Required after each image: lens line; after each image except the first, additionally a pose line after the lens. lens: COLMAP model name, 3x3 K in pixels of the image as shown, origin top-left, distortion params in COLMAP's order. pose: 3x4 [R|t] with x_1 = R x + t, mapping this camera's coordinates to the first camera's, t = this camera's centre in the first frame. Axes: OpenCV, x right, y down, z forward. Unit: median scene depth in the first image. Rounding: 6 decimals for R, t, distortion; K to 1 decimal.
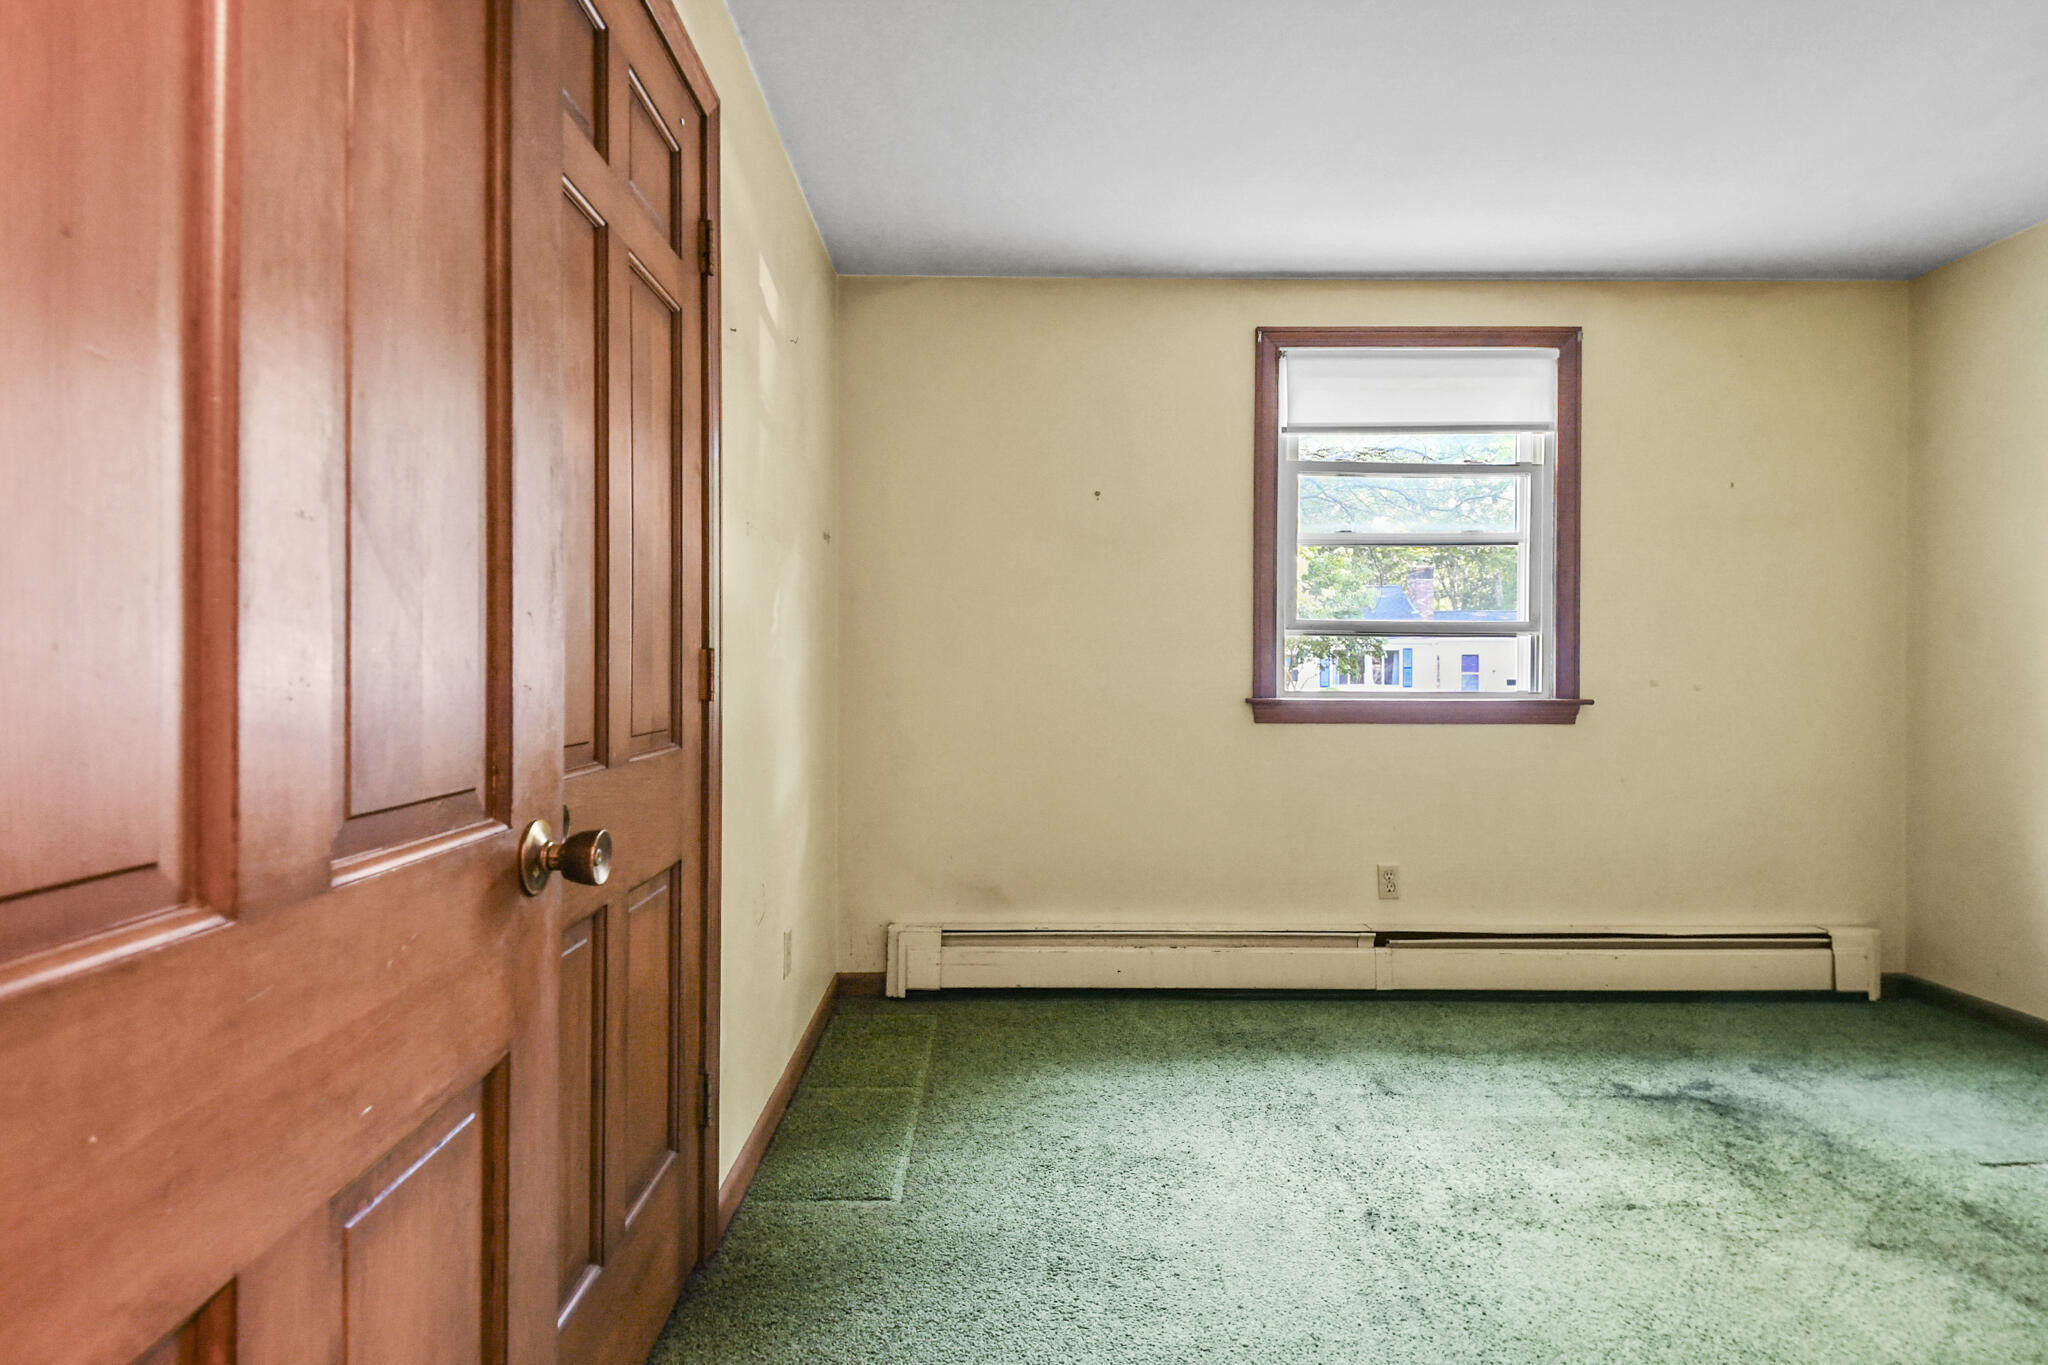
lens RADIAL K [[1170.4, 0, 1024.0], [0, 1170.4, 682.5], [0, 0, 1]] dist [-0.000217, 0.000196]
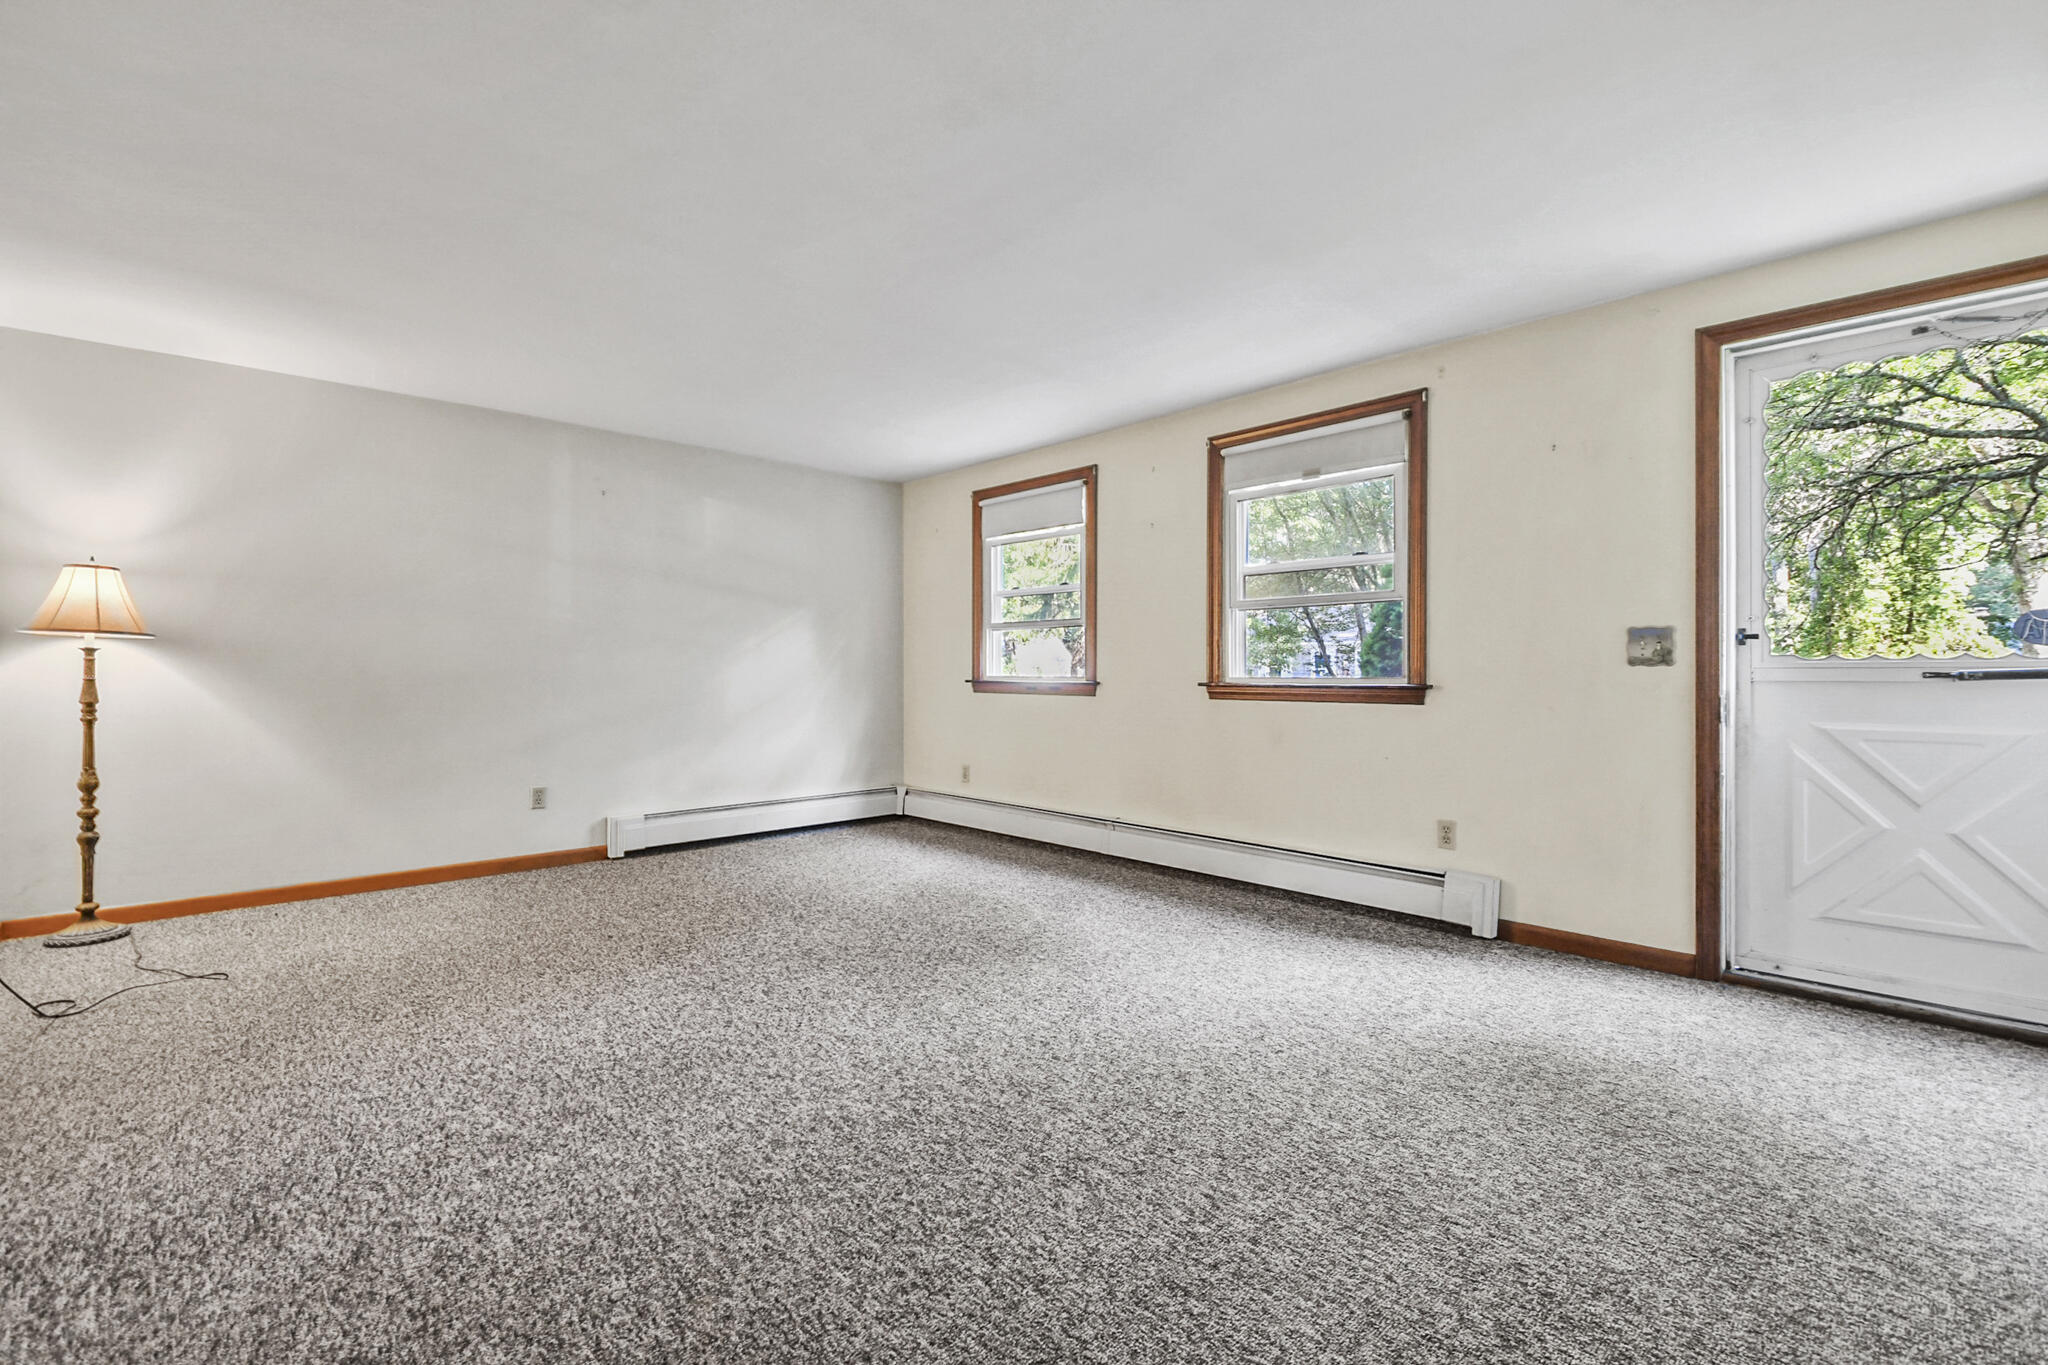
lens RADIAL K [[890.4, 0, 1011.4], [0, 890.4, 682.0], [0, 0, 1]] dist [0.030838, -0.024414]
pose [[0.688098, 0.007777, -0.725576, 0.867678], [0.000435, 0.999938, 0.011130, 0.000306], [0.725618, -0.007975, 0.688052, 0.013955]]
